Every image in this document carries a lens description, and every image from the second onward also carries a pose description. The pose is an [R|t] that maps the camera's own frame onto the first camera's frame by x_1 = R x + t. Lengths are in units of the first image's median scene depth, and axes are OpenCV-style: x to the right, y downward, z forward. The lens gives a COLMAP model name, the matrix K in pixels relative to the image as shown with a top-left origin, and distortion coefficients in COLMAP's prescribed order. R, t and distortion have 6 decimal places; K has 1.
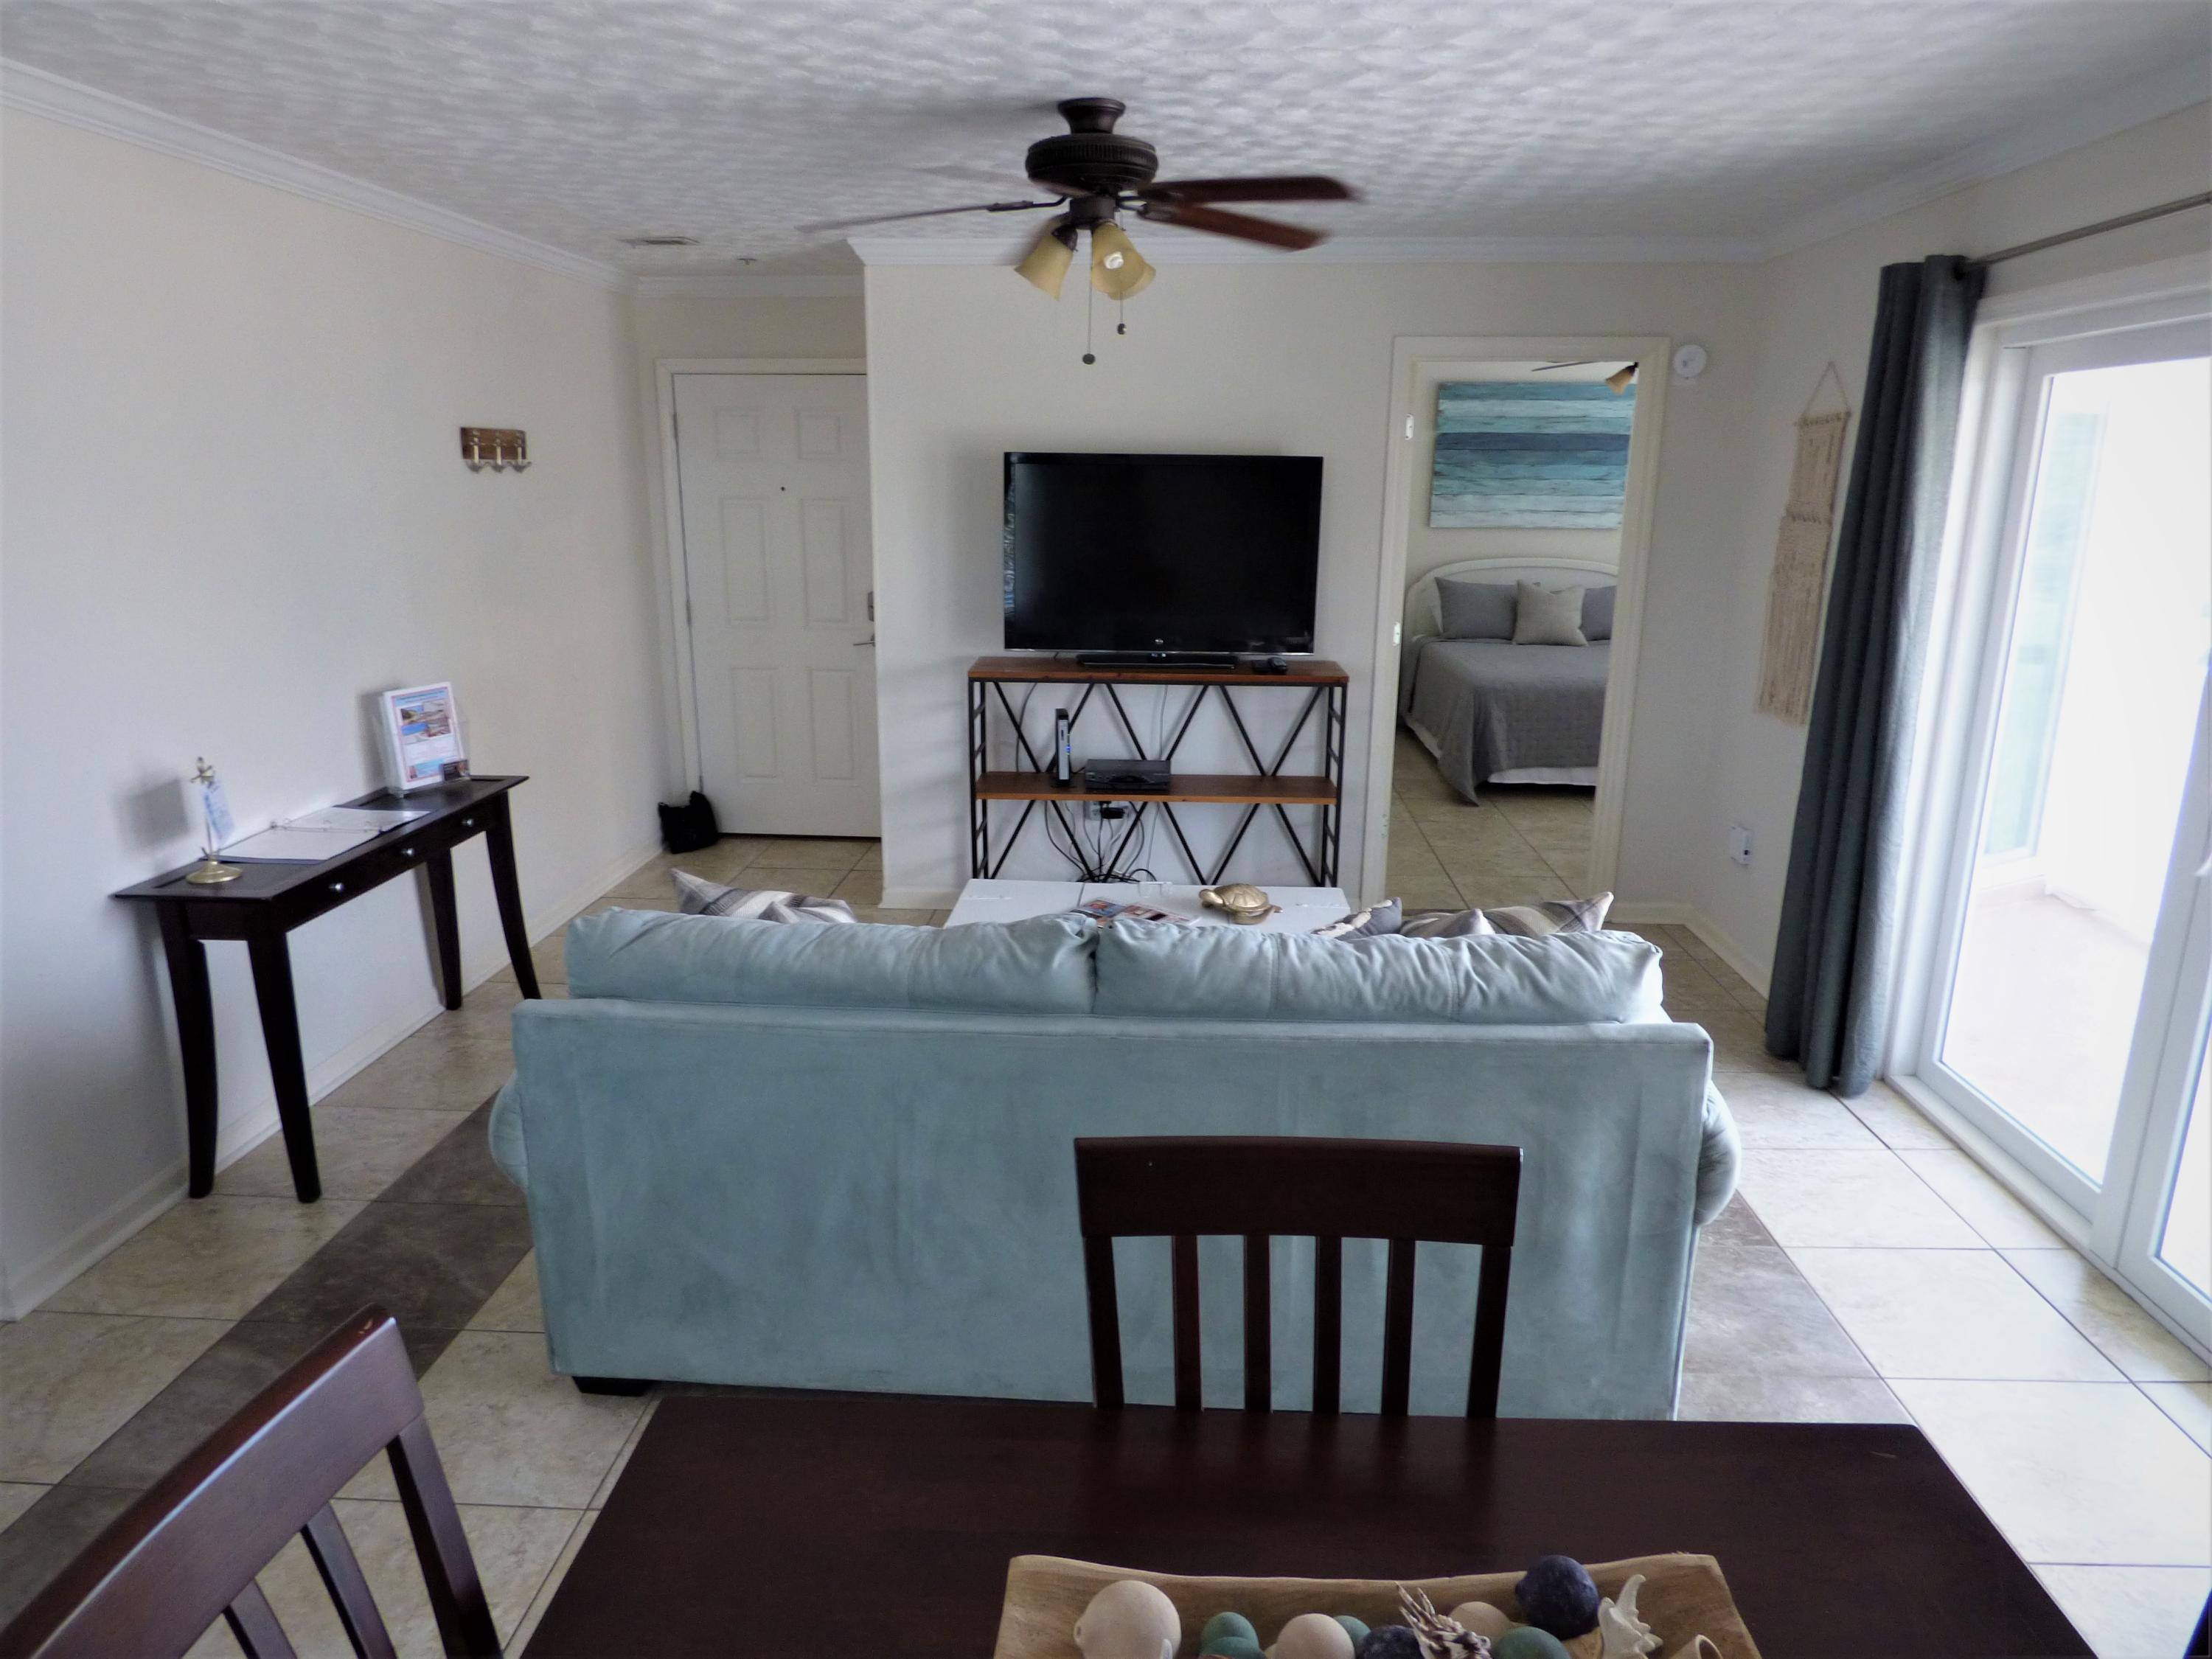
lens RADIAL K [[1313.9, 0, 1116.2], [0, 1313.9, 826.3], [0, 0, 1]] dist [-0.021329, -0.003046]
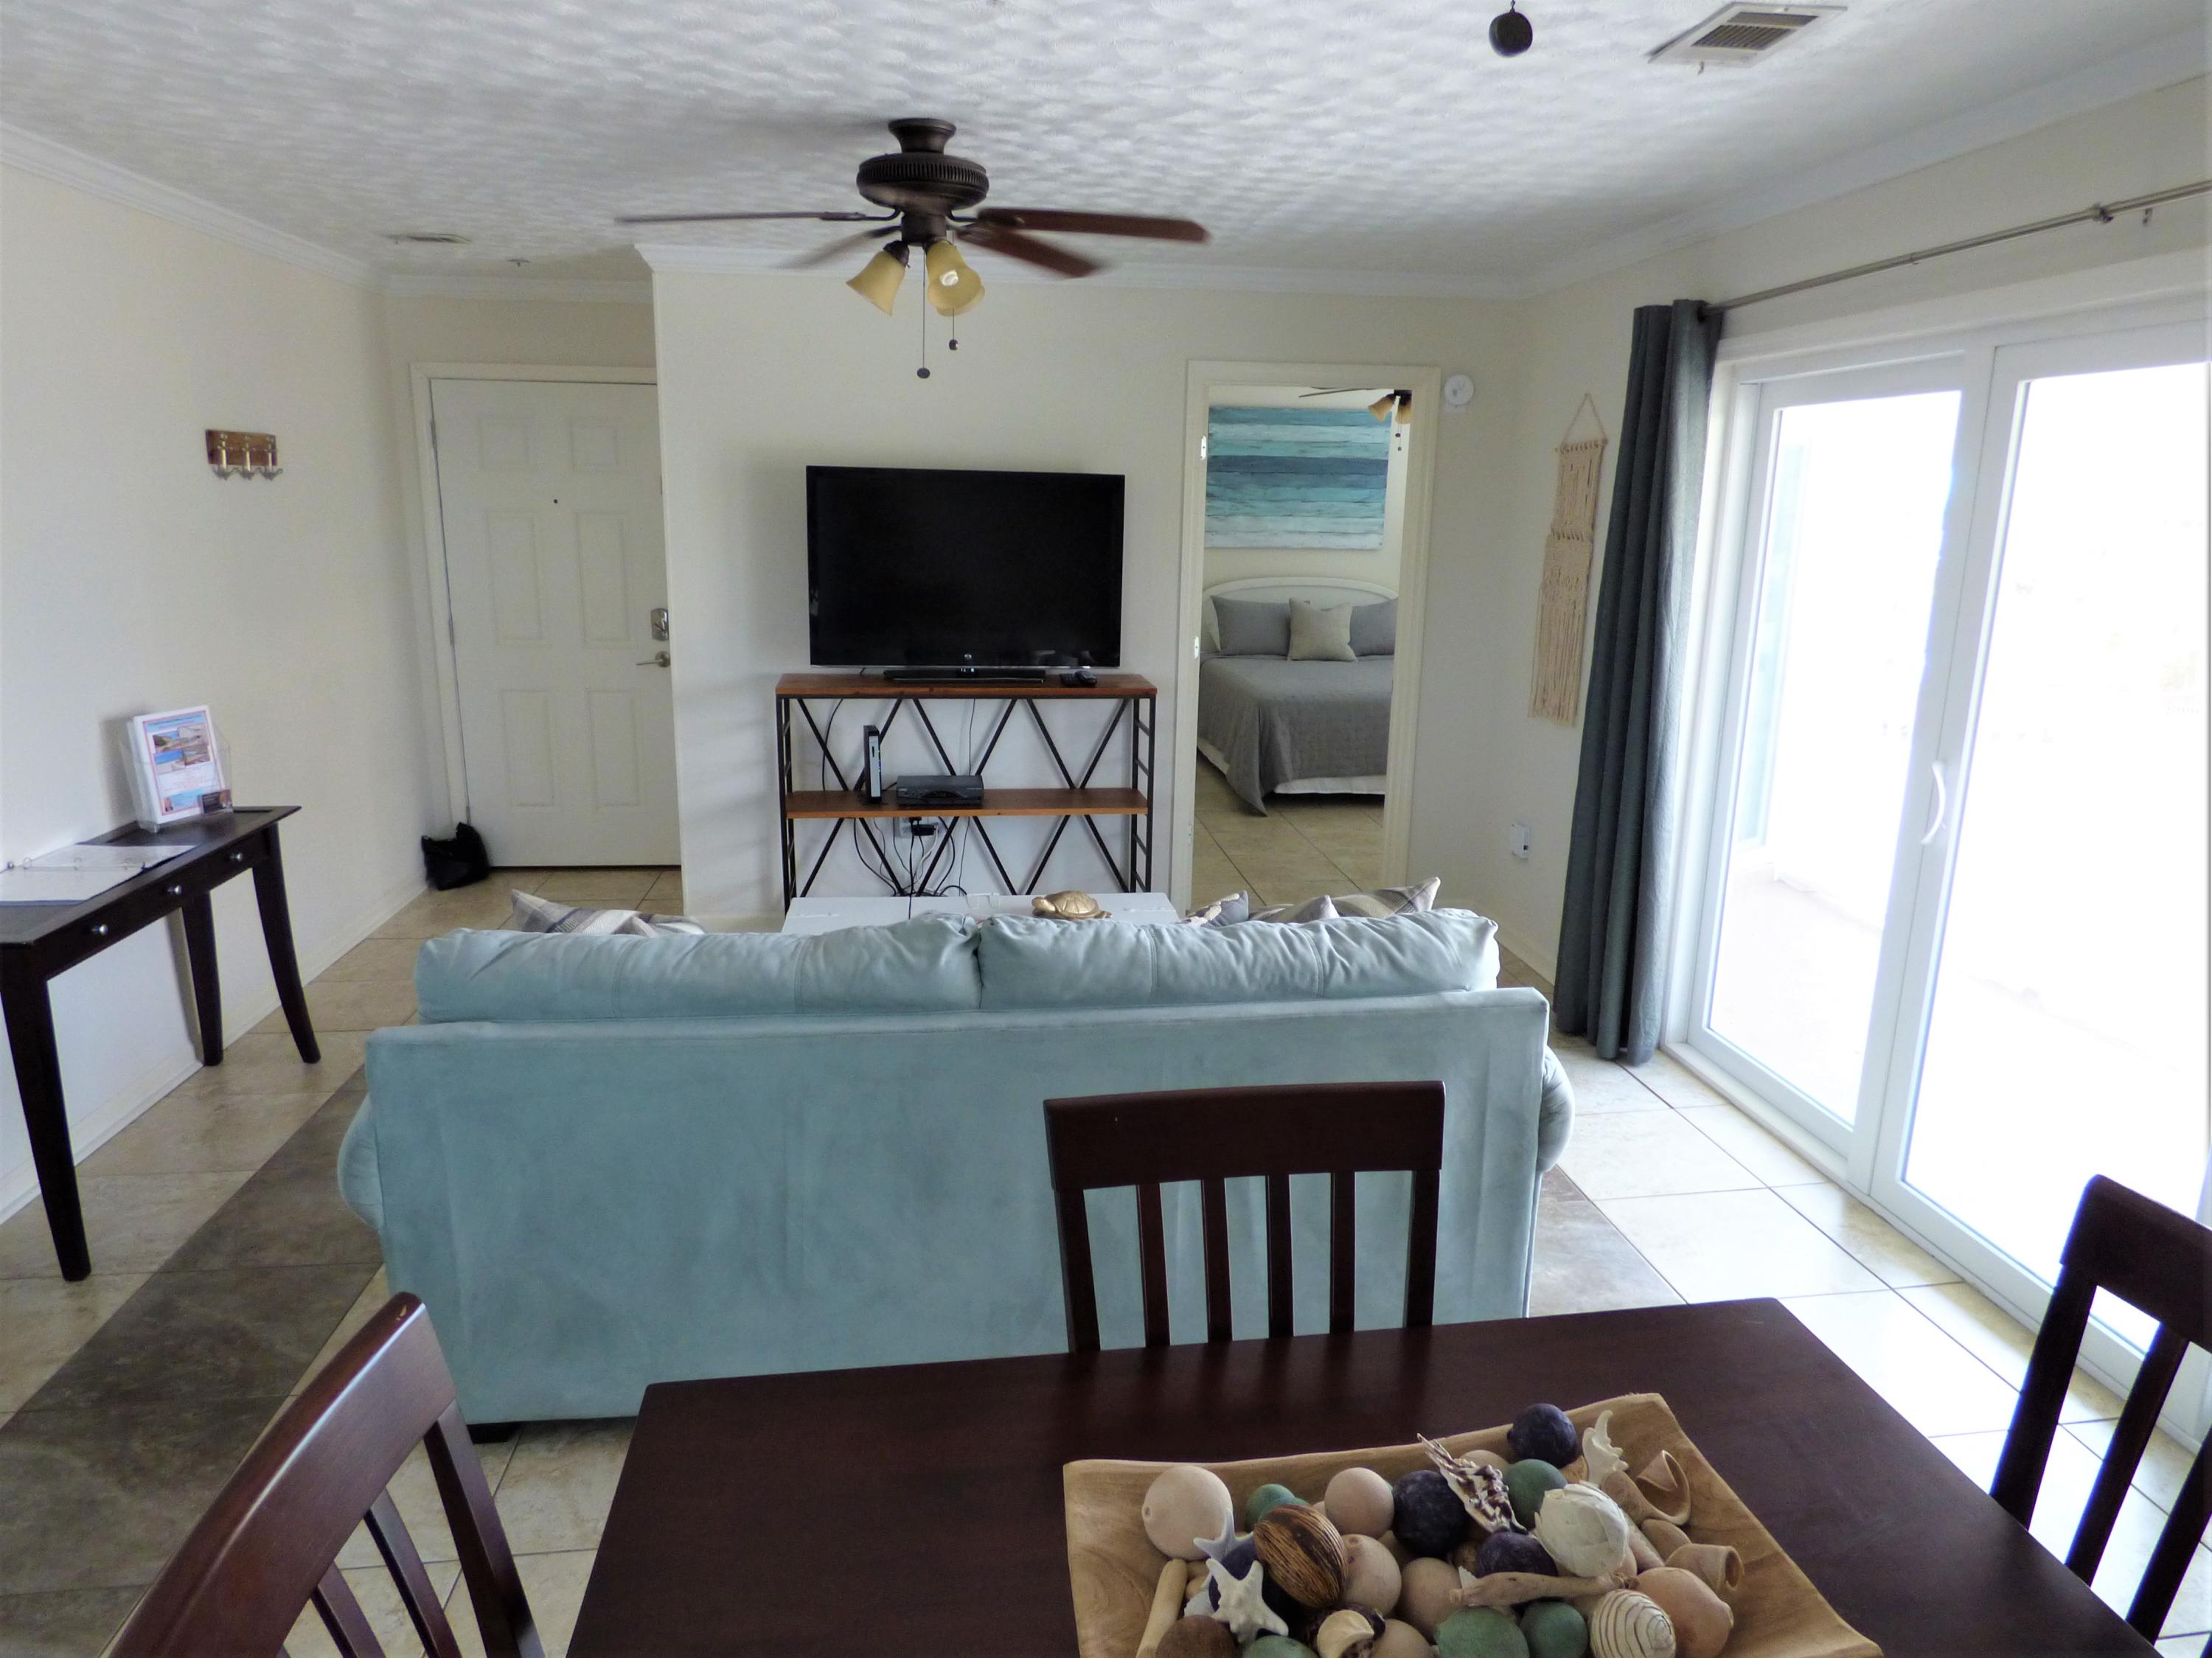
lens RADIAL K [[1344.8, 0, 1106.0], [0, 1344.8, 829.0], [0, 0, 1]] dist [-0.019056, -0.004413]
pose [[0.984293, -0.030705, 0.173853, -0.062887], [0.033993, 0.999294, -0.015967, 0.014357], [-0.173240, 0.021626, 0.984642, -0.032356]]
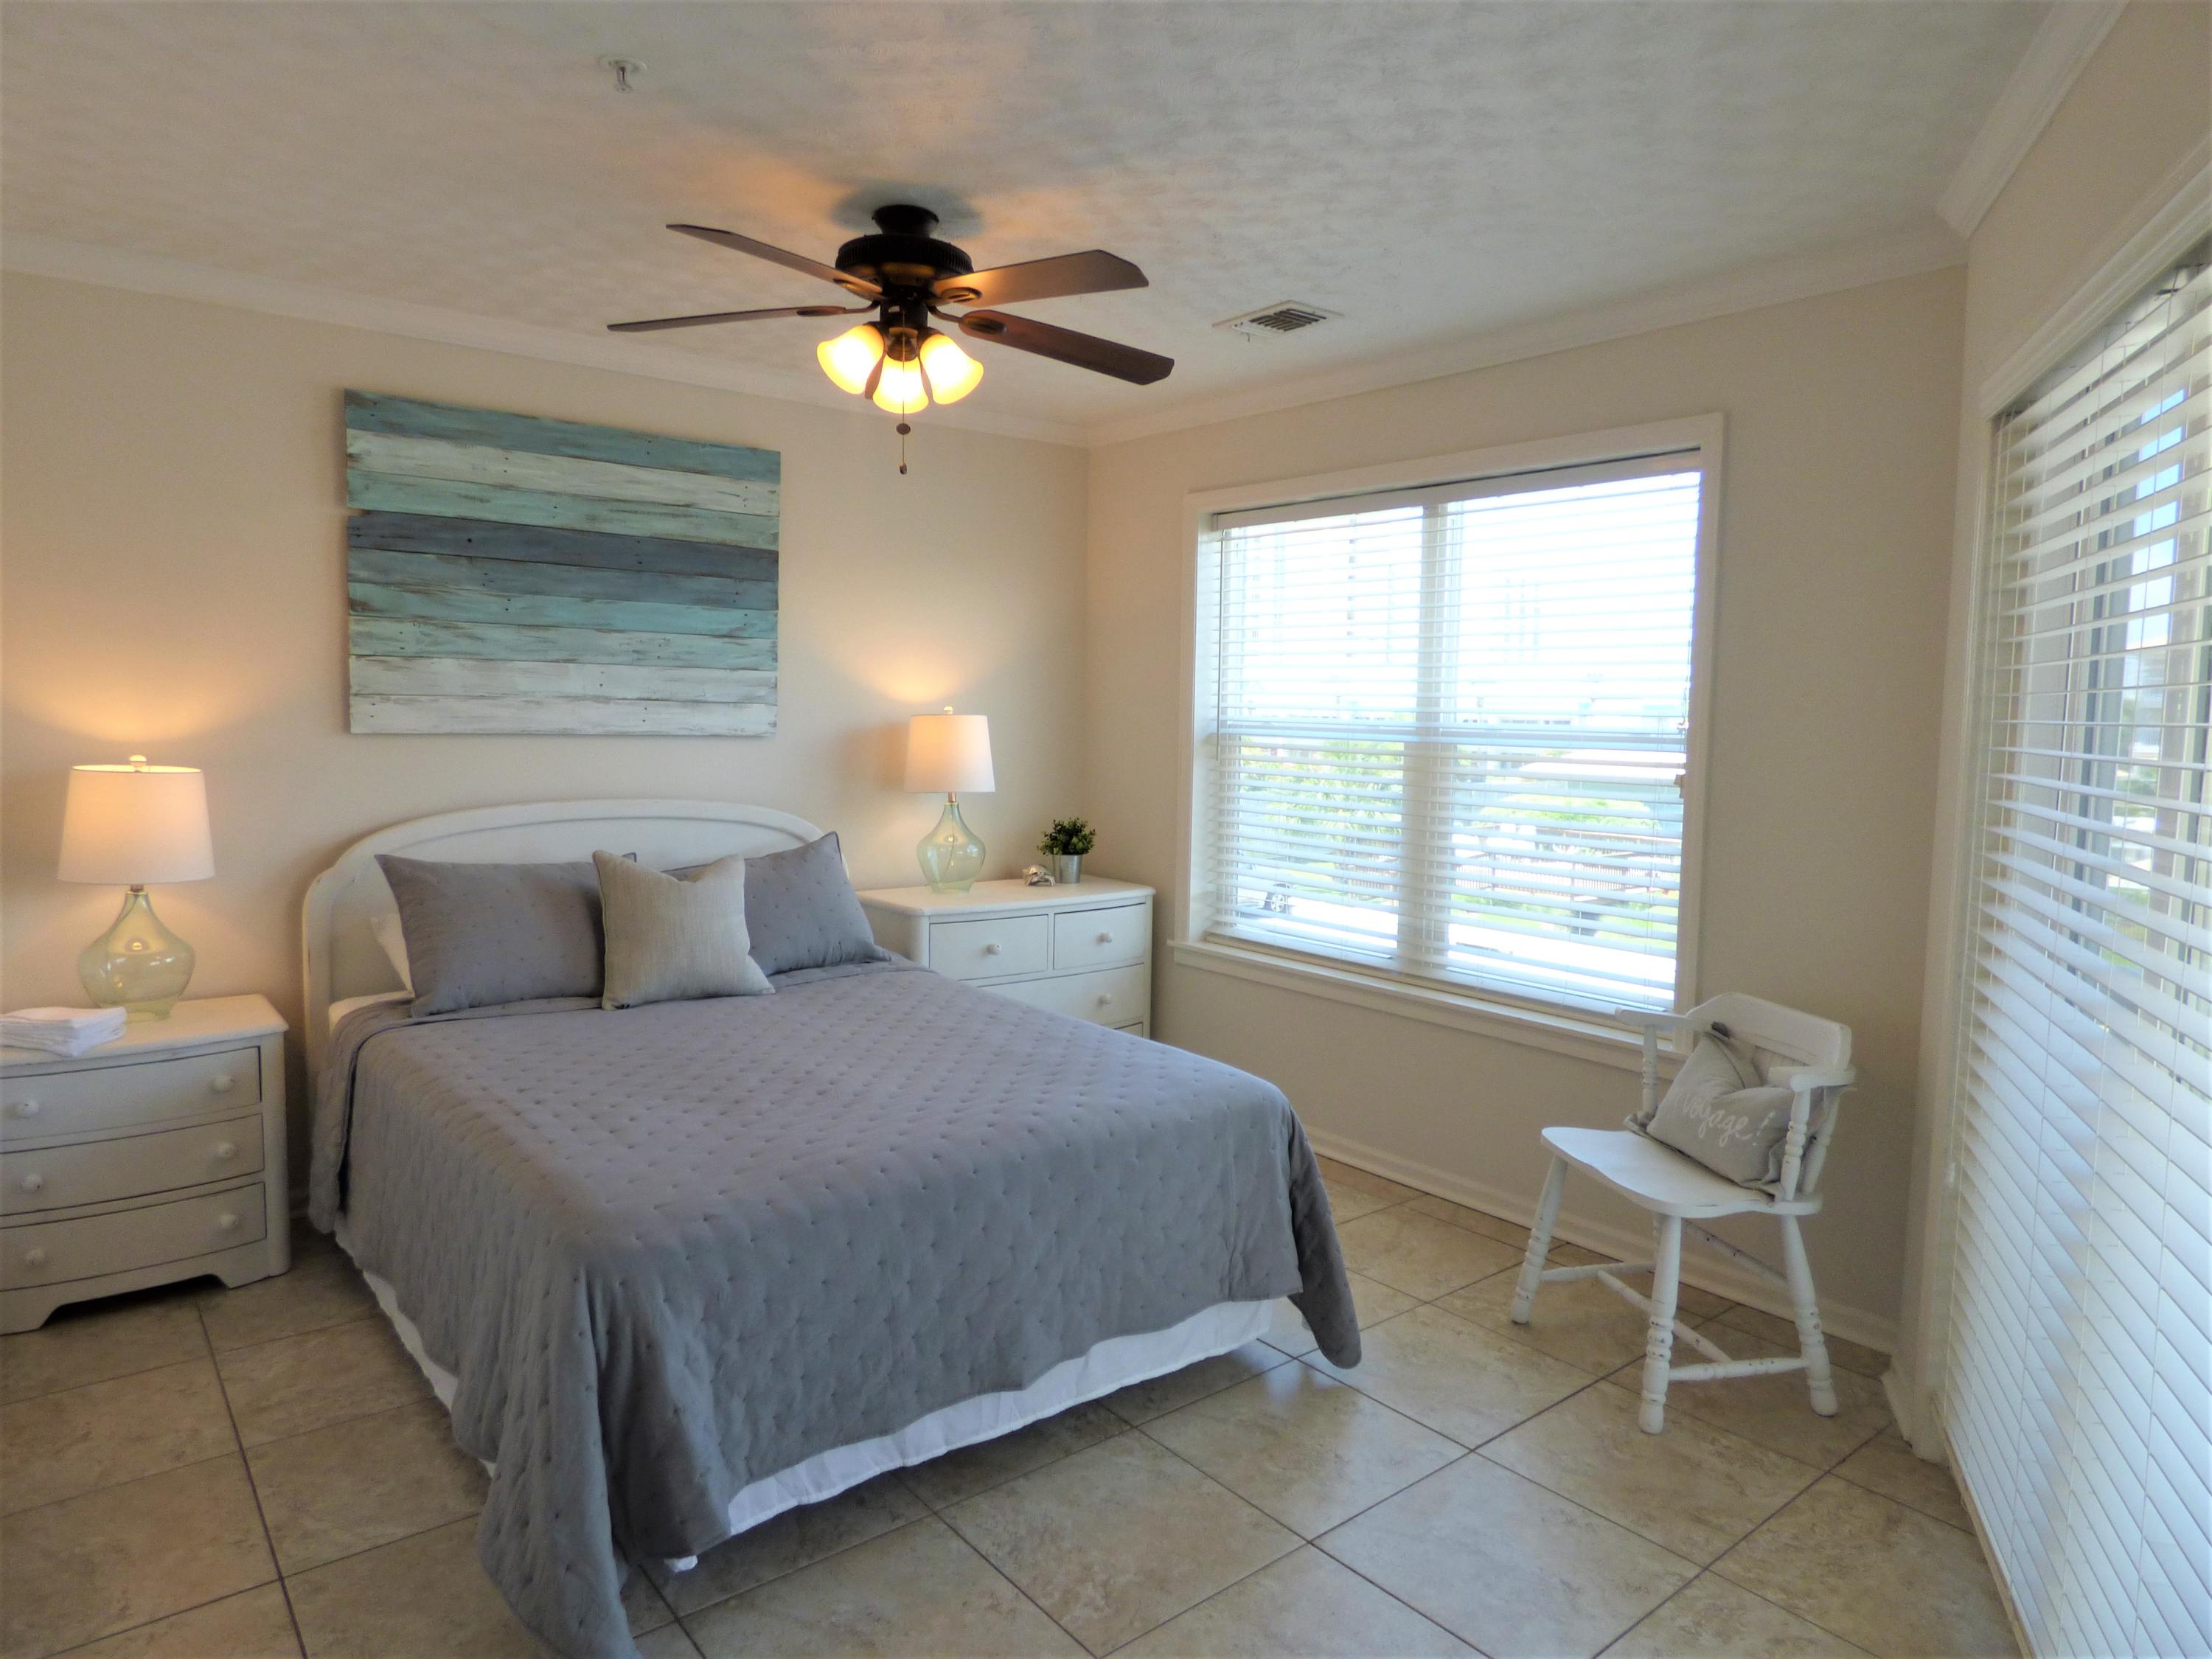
lens RADIAL K [[1377.9, 0, 1105.4], [0, 1377.9, 846.8], [0, 0, 1]] dist [-0.046267, 0.046688]
pose [[0.741988, -0.049956, 0.668549, 0.331695], [0.158926, 0.981902, -0.103013, -0.291464], [-0.651303, 0.182684, 0.736499, 1.402608]]
